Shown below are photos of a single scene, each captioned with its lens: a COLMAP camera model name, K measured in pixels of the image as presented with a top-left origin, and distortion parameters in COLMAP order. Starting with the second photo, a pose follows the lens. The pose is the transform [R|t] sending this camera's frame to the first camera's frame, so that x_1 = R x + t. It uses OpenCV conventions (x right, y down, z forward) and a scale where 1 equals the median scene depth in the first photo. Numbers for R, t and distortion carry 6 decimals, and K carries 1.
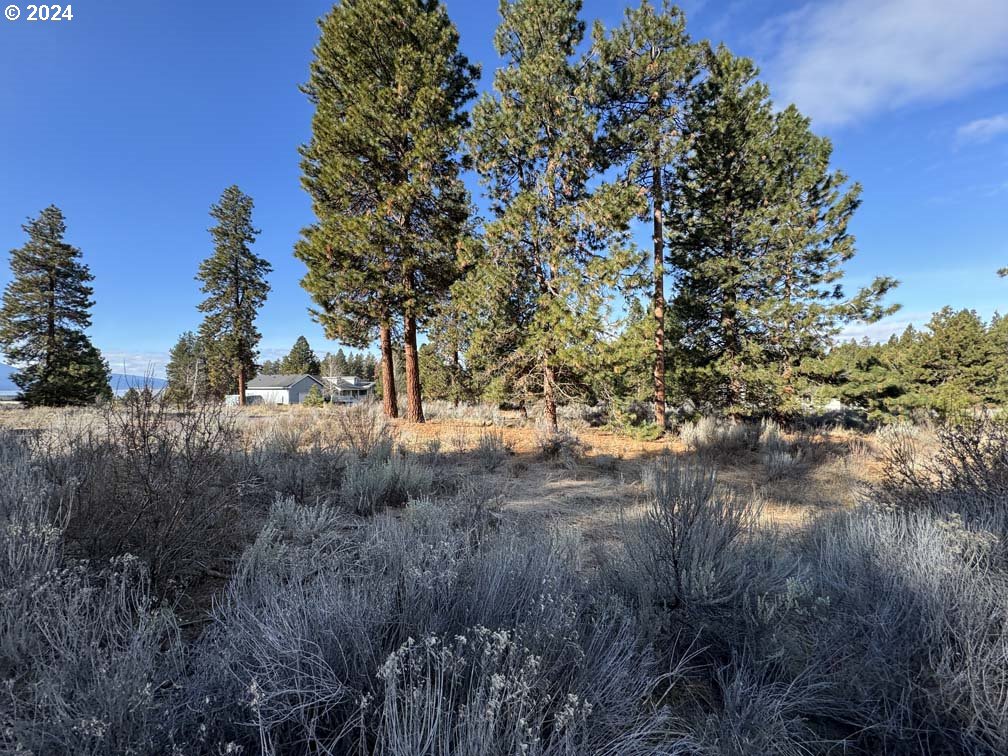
lens RADIAL K [[402.2, 0, 501.5], [0, 402.2, 375.8], [0, 0, 1]] dist [0.001051, -0.000276]
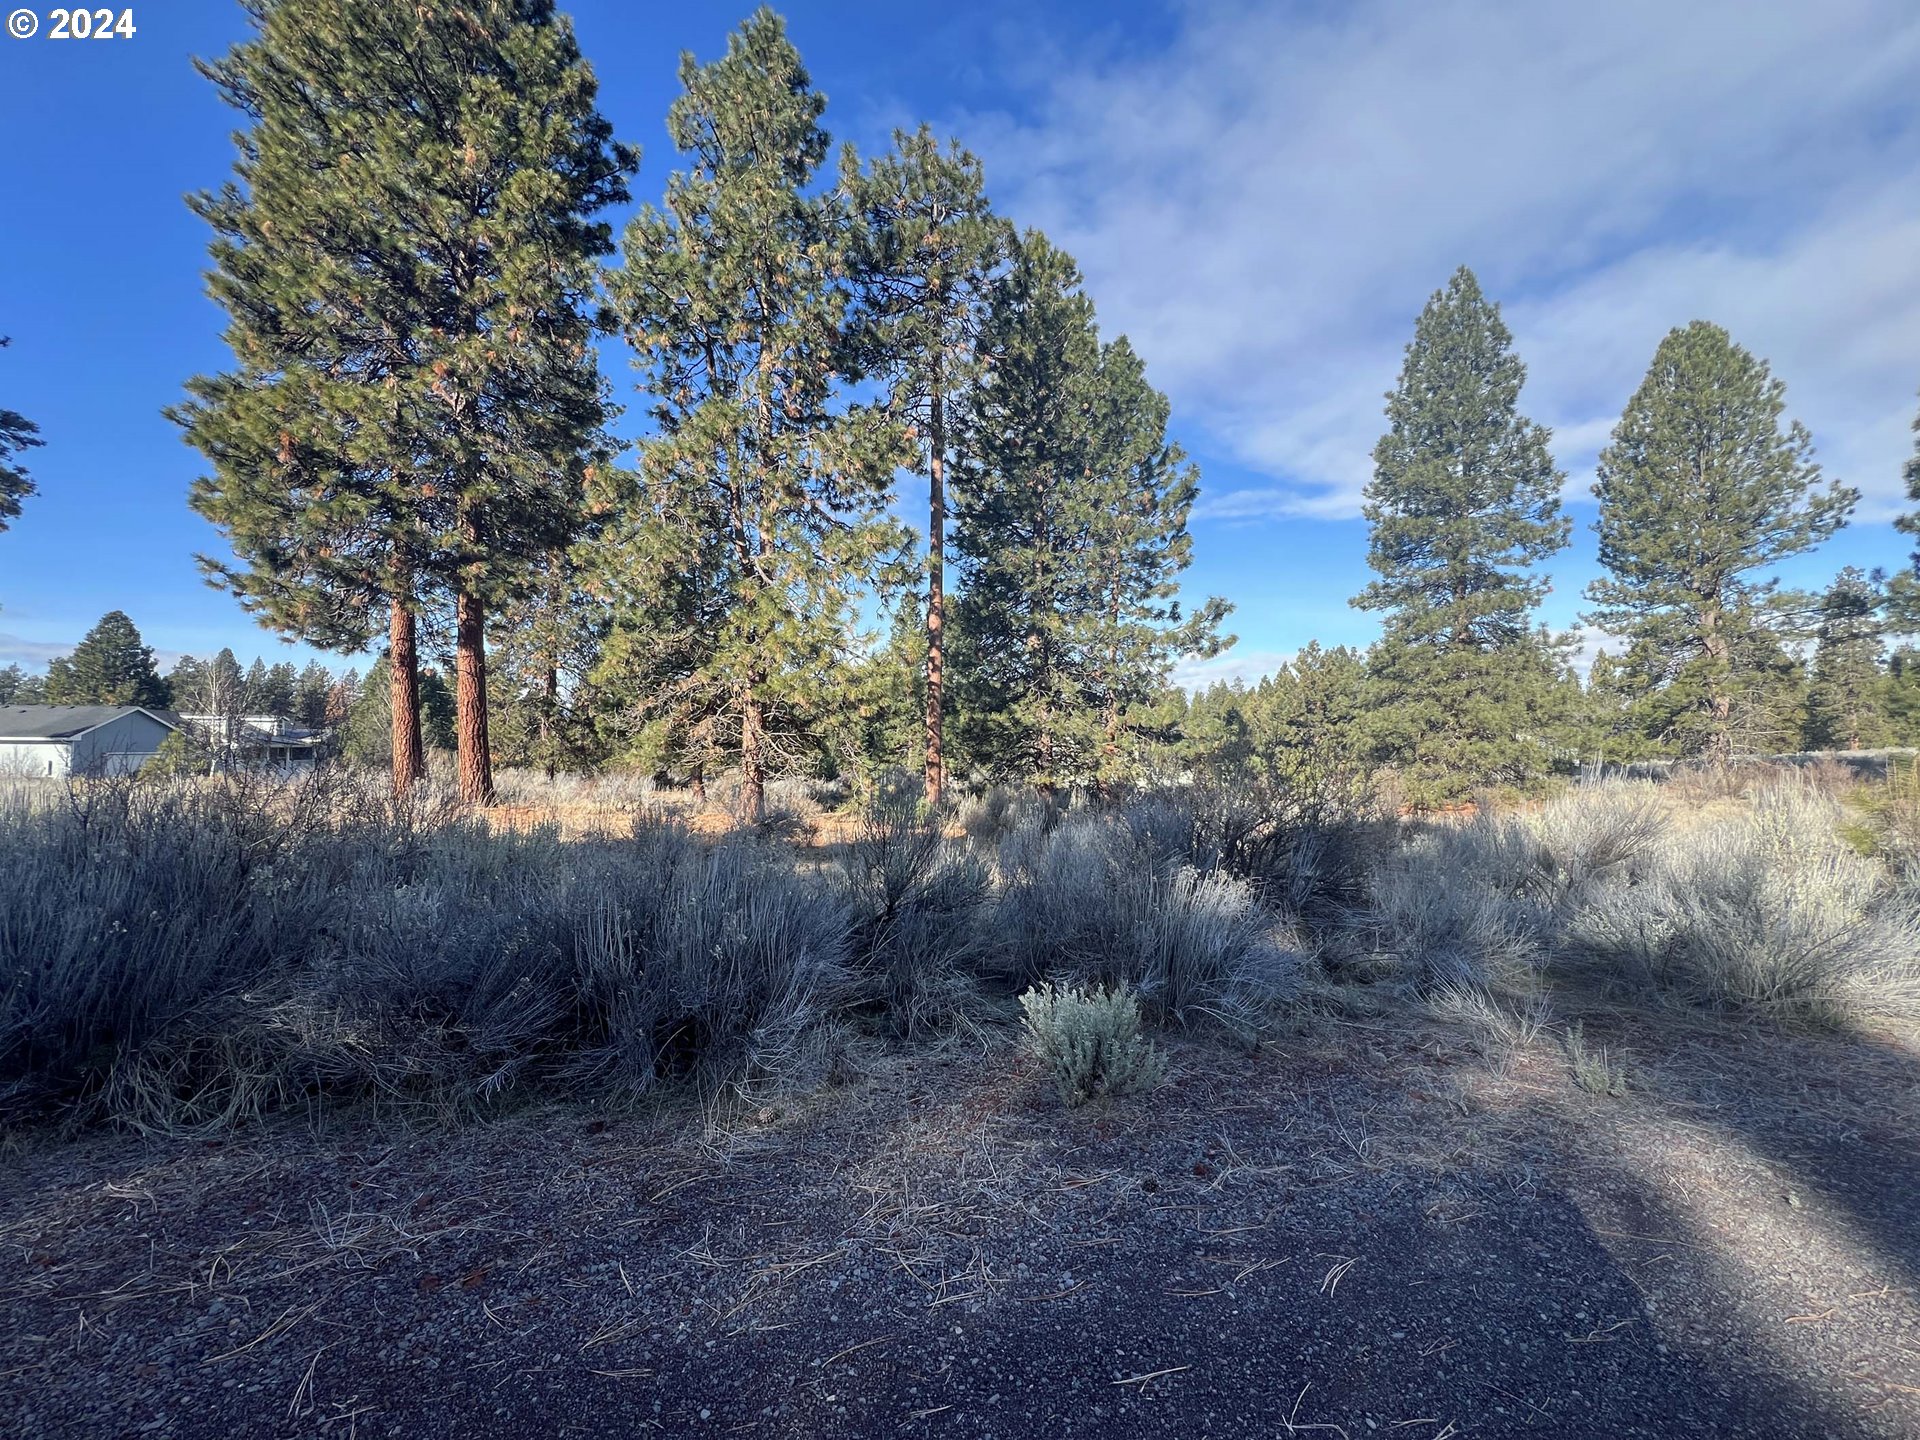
lens RADIAL K [[766.1, 0, 955.2], [0, 766.1, 715.9], [0, 0, 1]] dist [0.001051, -0.000276]
pose [[0.927073, 0.026723, 0.373927, -0.022282], [-0.021147, 0.999596, -0.019006, 0.009154], [-0.374283, 0.009713, 0.927263, -0.121682]]
